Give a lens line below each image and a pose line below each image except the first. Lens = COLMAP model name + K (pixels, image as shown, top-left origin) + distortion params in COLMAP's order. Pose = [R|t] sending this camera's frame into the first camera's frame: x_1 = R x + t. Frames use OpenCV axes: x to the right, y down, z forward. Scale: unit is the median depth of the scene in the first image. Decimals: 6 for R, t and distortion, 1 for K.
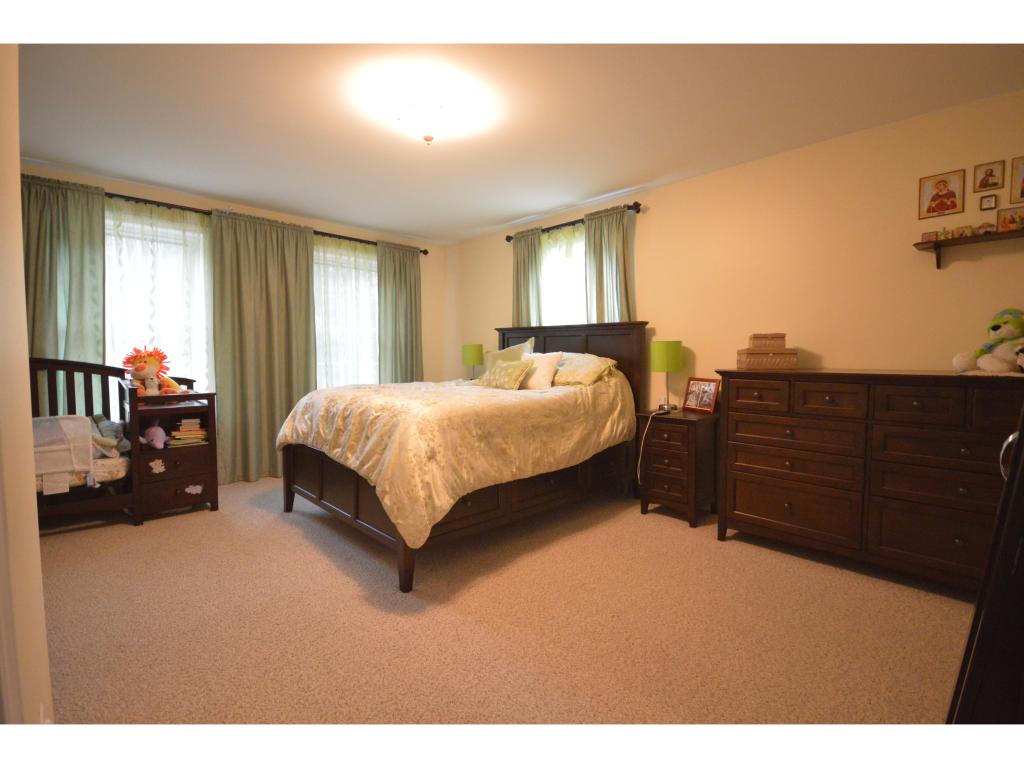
lens RADIAL K [[479.7, 0, 513.0], [0, 479.7, 383.9], [0, 0, 1]] dist [-0.001551, -0.000115]
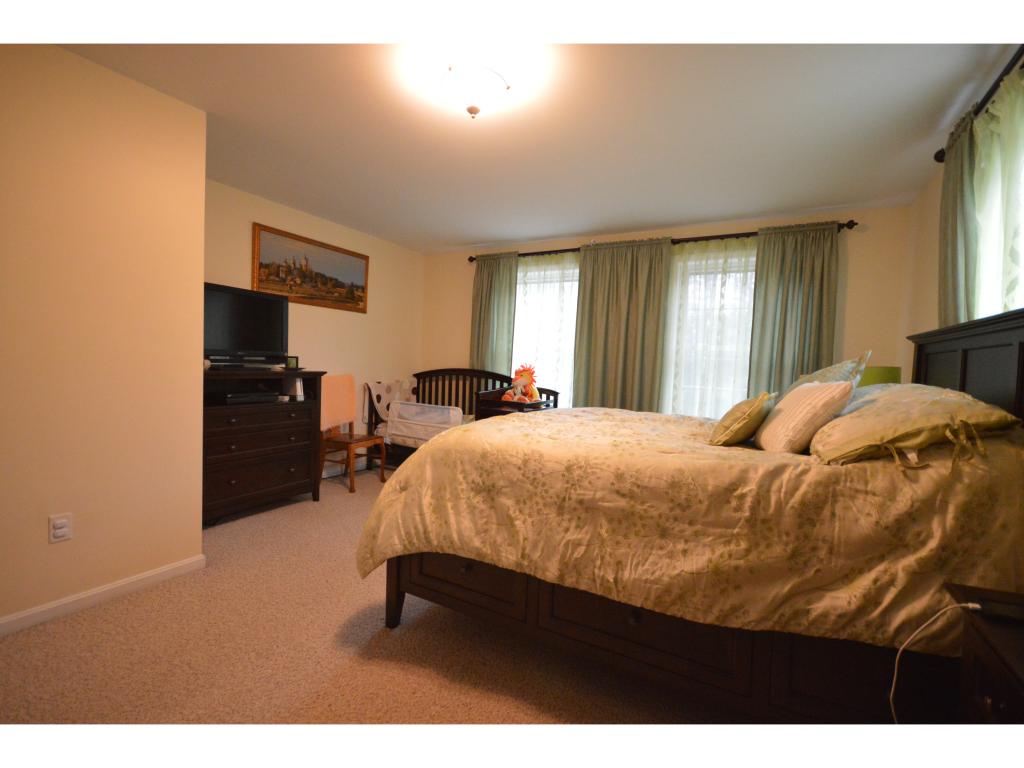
lens RADIAL K [[456.2, 0, 509.5], [0, 456.2, 383.1], [0, 0, 1]] dist [0.000331, -0.003529]
pose [[0.289665, 0.045631, -0.956040, 0.440170], [-0.094261, 0.995367, 0.018949, -0.045888], [0.952475, 0.084629, 0.292624, 0.617552]]
